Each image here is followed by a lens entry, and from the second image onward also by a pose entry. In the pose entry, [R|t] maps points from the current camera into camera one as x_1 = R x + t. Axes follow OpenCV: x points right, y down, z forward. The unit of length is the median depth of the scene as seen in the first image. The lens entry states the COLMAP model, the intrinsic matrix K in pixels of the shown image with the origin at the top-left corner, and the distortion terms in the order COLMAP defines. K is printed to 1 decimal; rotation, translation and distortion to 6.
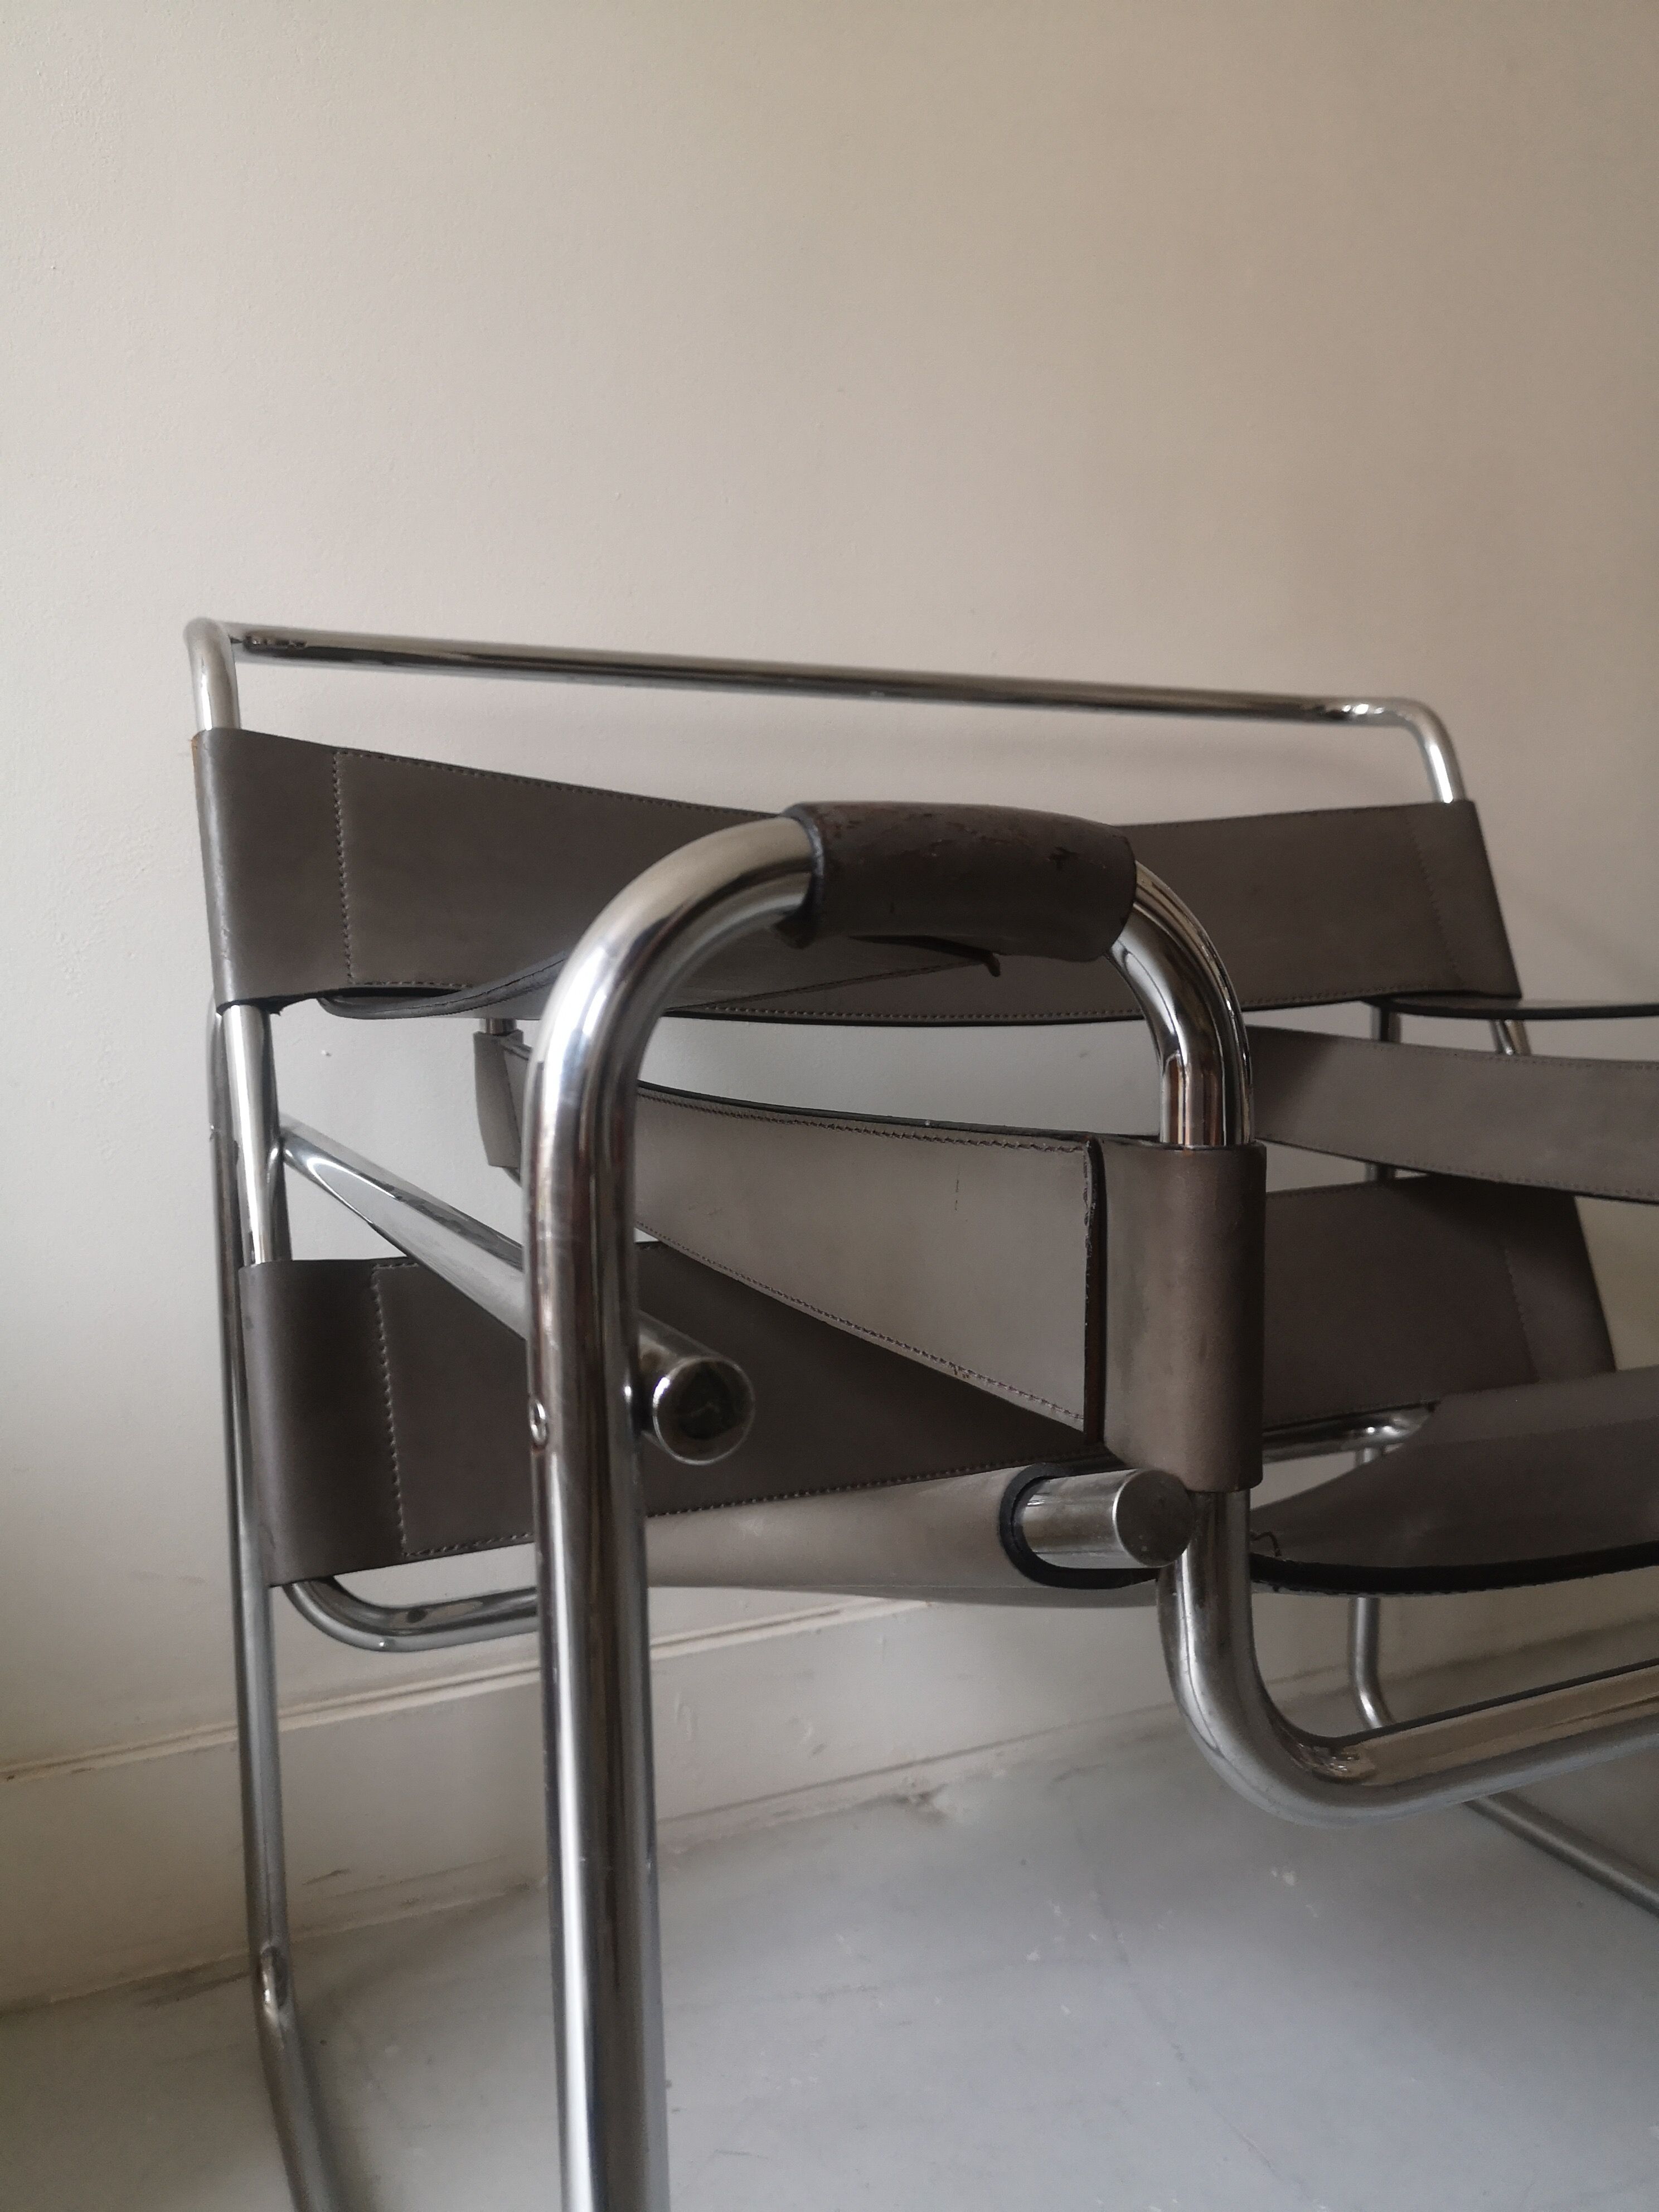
lens RADIAL K [[1629.0, 0, 792.9], [0, 1629.0, 1099.8], [0, 0, 1]] dist [0.060791, -0.003183]
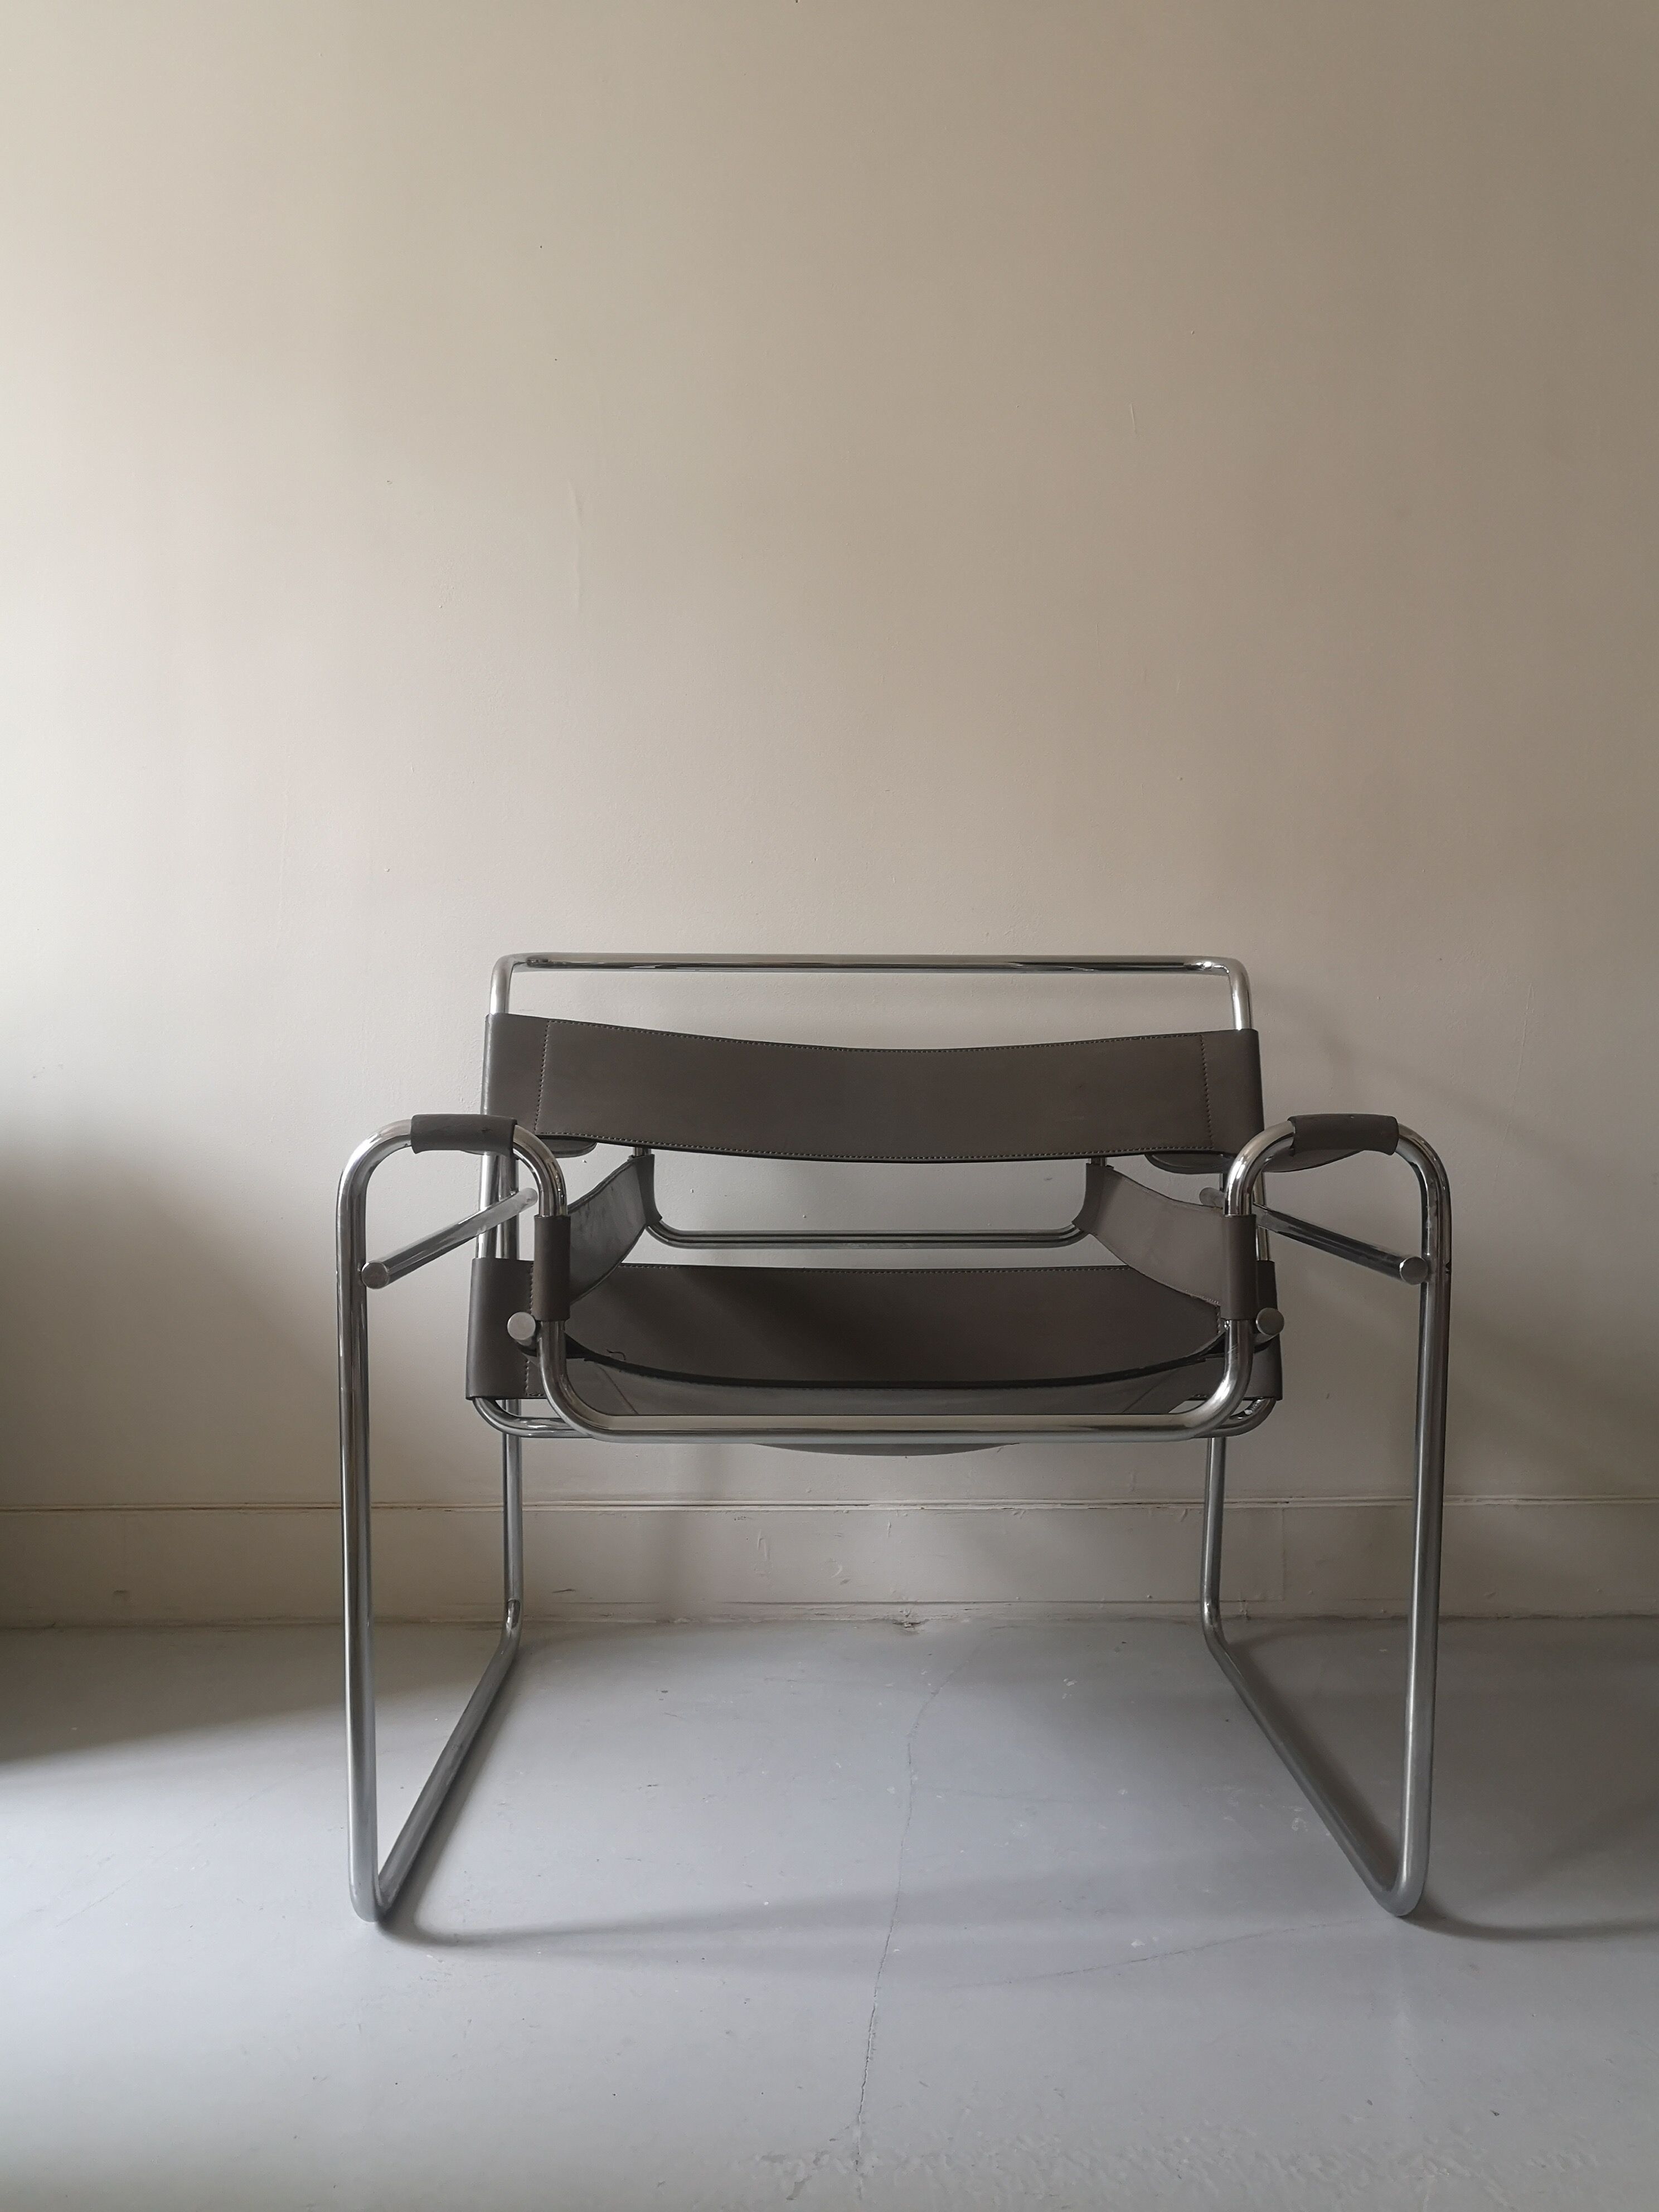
lens RADIAL K [[1797.0, 0, 835.6], [0, 1797.0, 1084.4], [0, 0, 1]] dist [0.015163, -0.008590]
pose [[0.920424, 0.034703, -0.389377, 0.722473], [-0.046807, 0.998670, -0.021639, -0.074179], [0.388108, 0.038143, 0.920824, -0.734559]]
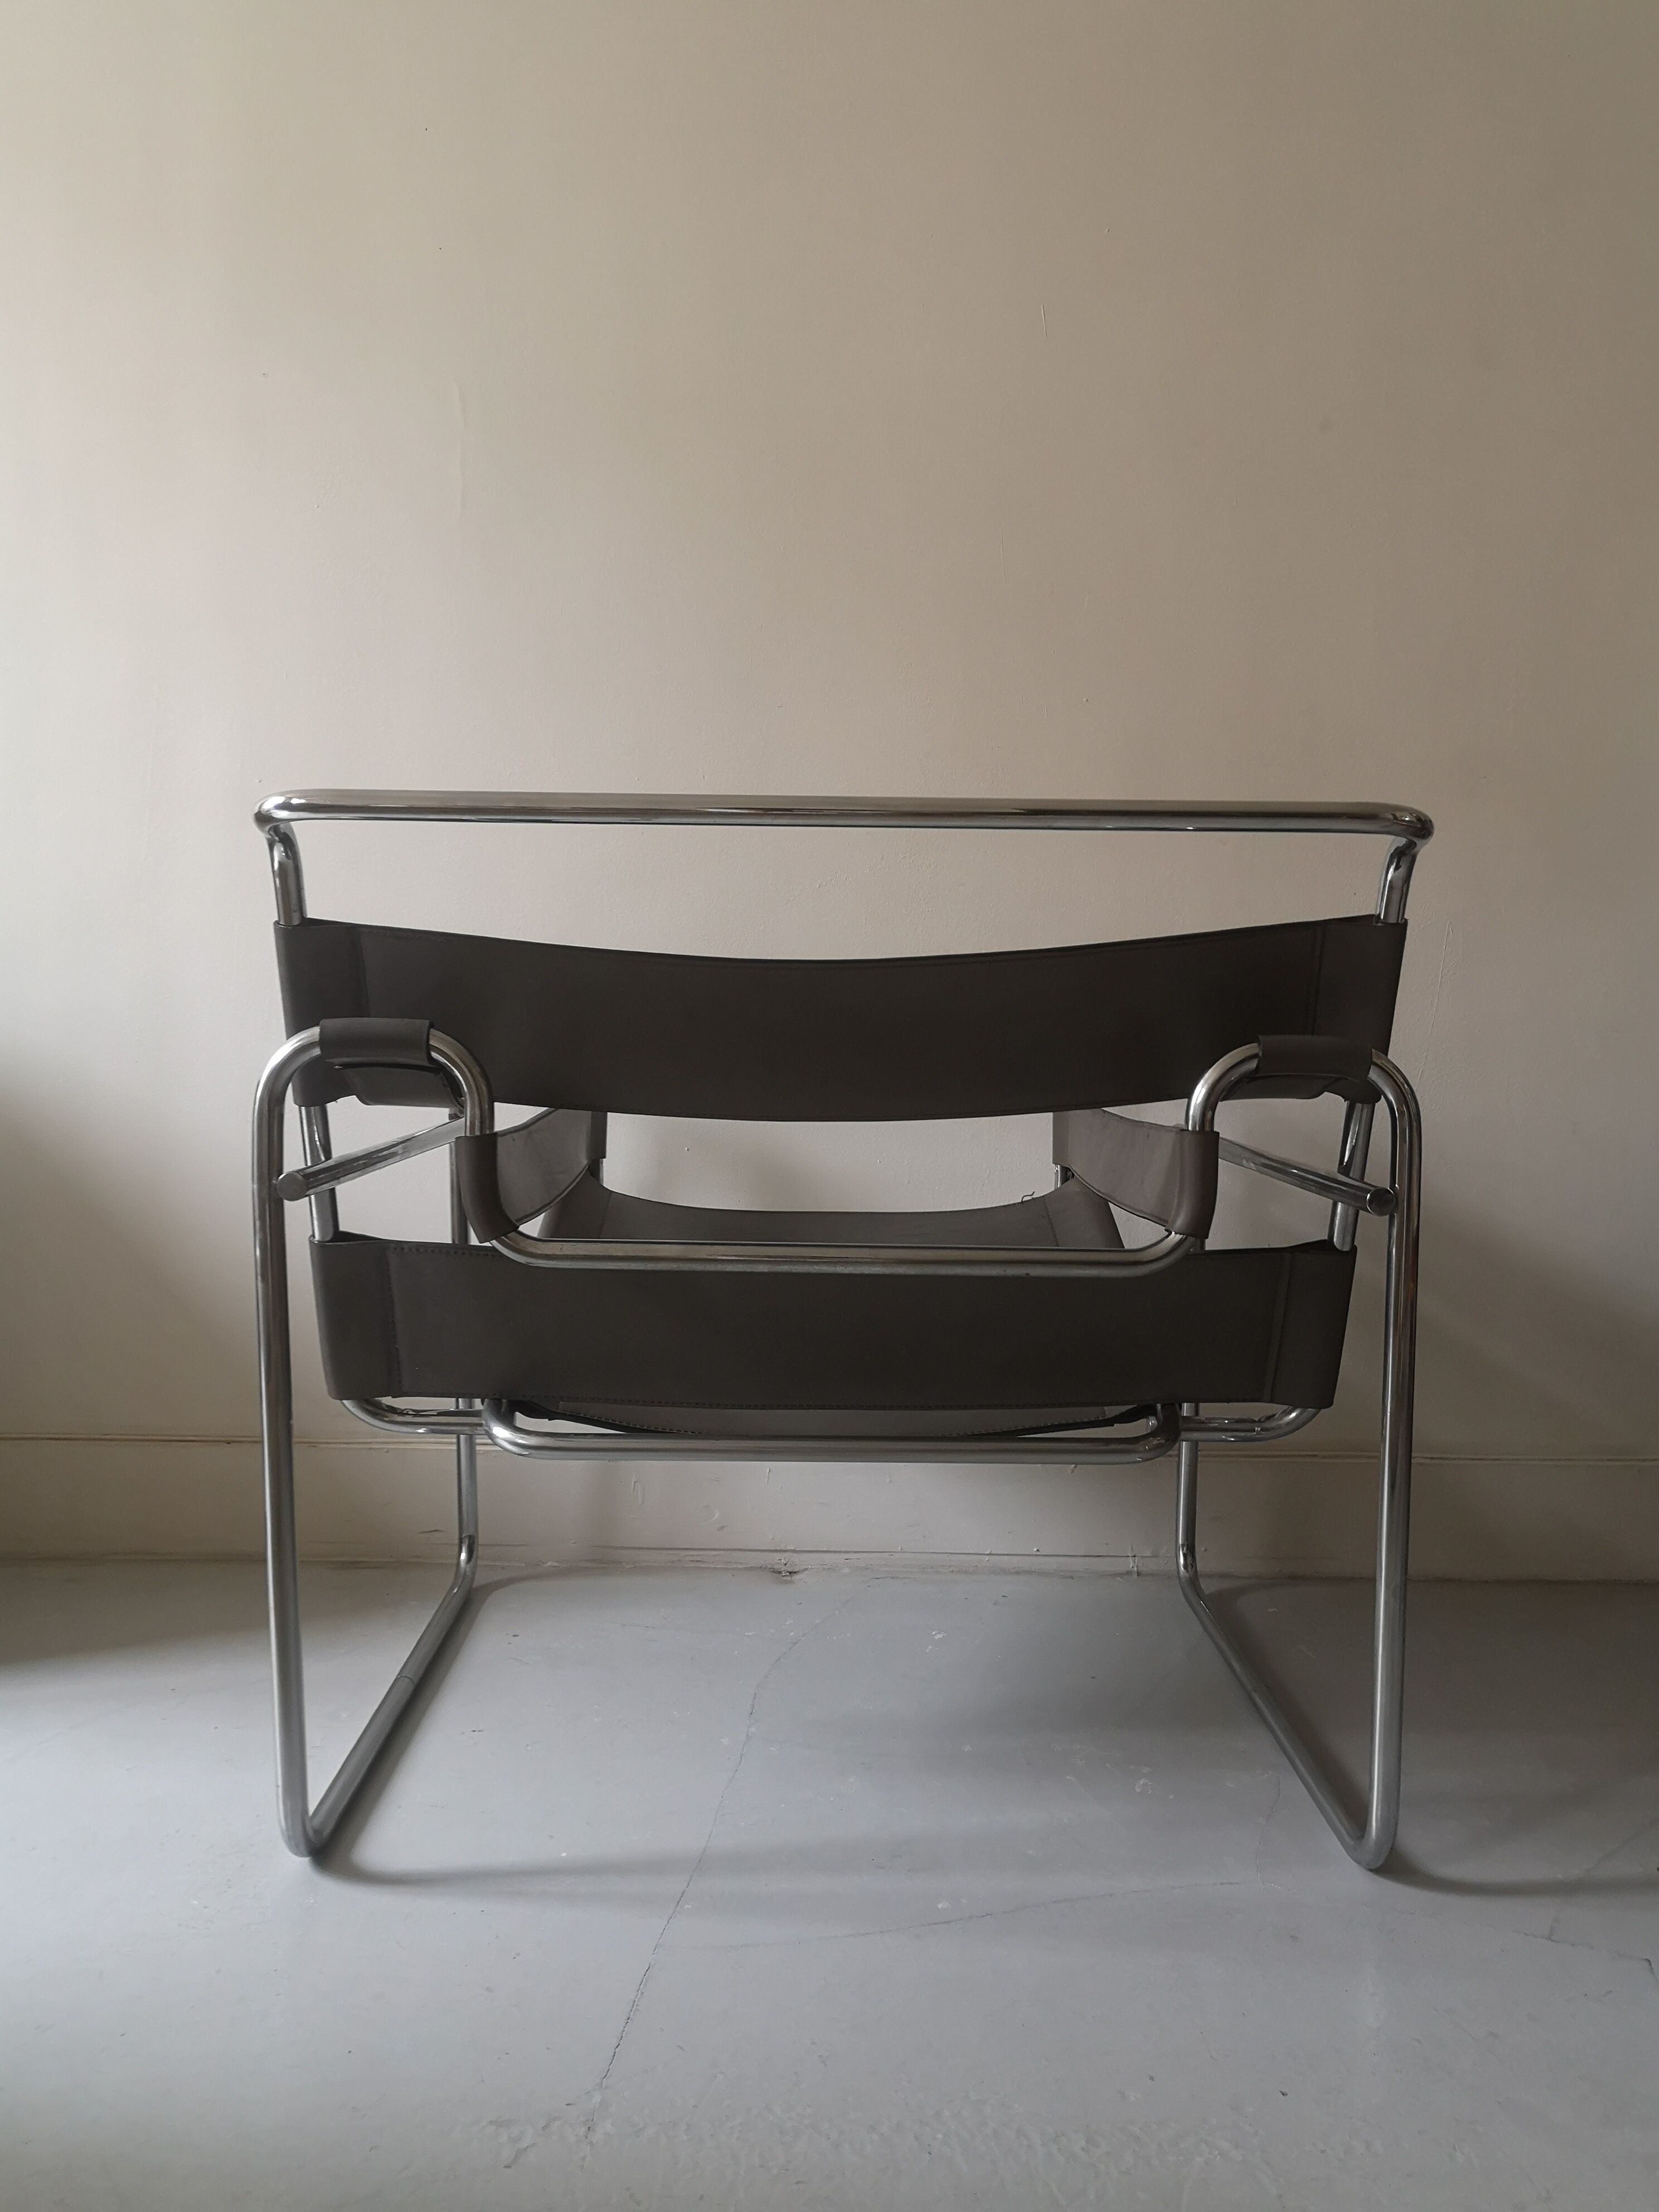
lens RADIAL K [[1797.0, 0, 834.4], [0, 1797.0, 1109.1], [0, 0, 1]] dist [0.015163, -0.008590]
pose [[0.913838, 0.065675, -0.400732, 0.824233], [-0.064484, 0.997783, 0.016473, -0.056800], [0.400926, 0.010787, 0.916047, -0.607171]]
